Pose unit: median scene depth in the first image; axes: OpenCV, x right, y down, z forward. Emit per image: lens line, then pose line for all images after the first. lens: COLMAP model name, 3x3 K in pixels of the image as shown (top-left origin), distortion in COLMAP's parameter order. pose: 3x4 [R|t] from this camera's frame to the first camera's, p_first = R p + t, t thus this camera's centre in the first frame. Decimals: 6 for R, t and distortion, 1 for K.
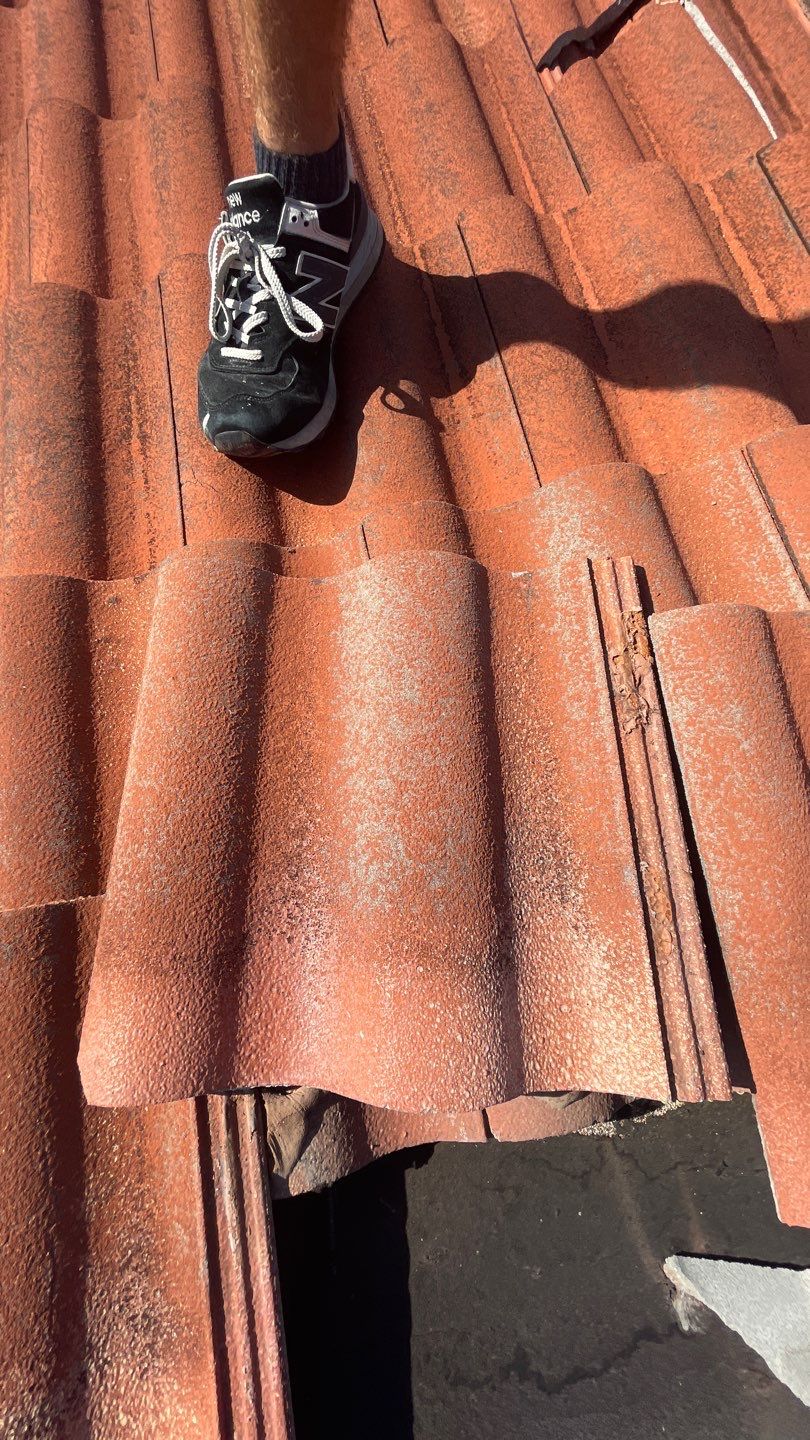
lens RADIAL K [[667.9, 0, 405.0], [0, 667.9, 720.0], [0, 0, 1]] dist [0.001880, 0.000503]
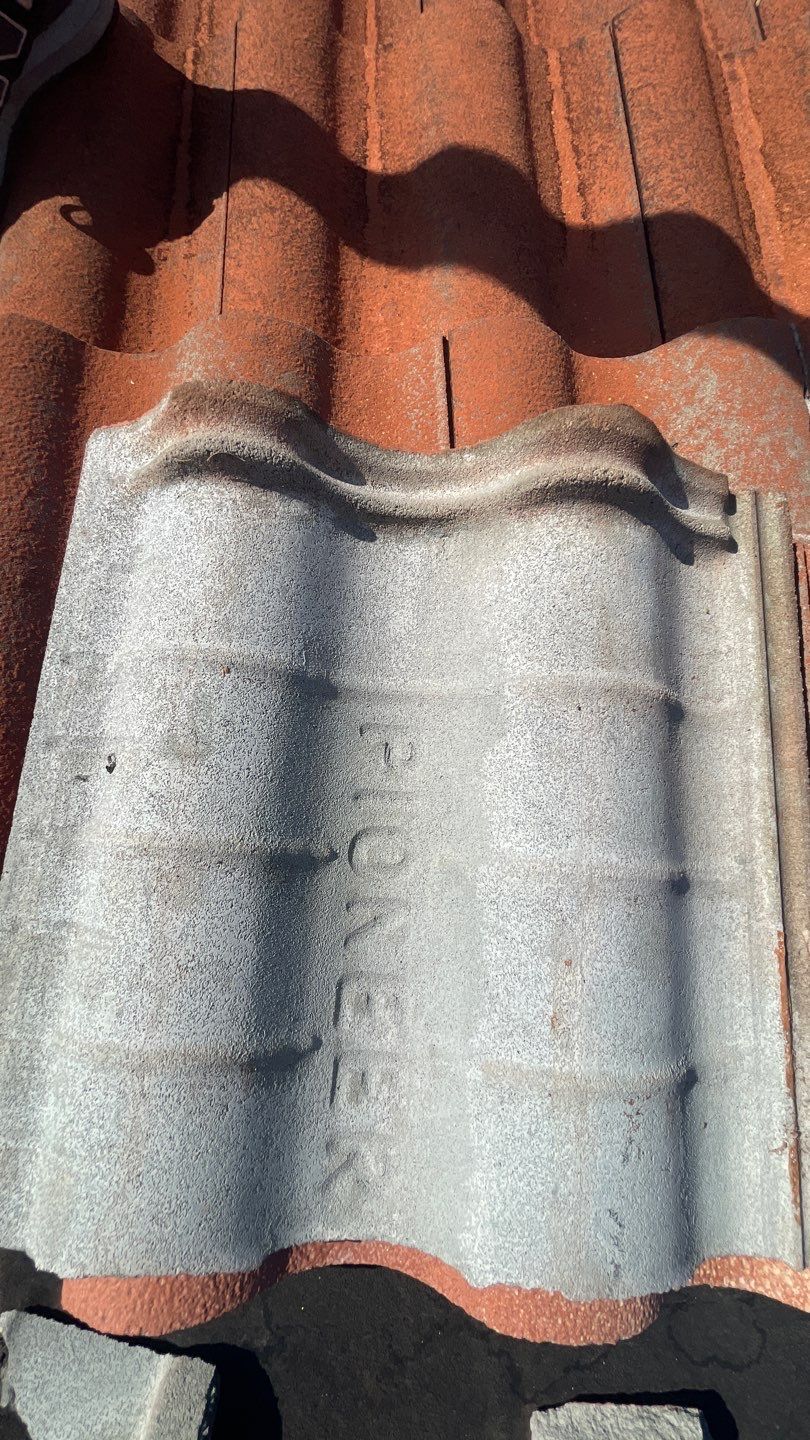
lens RADIAL K [[667.9, 0, 405.0], [0, 667.9, 720.0], [0, 0, 1]] dist [0.001880, 0.000503]
pose [[0.982312, 0.182958, 0.039865, 0.411436], [-0.184395, 0.982195, 0.035932, 0.017296], [-0.032582, -0.042647, 0.998559, 0.152548]]
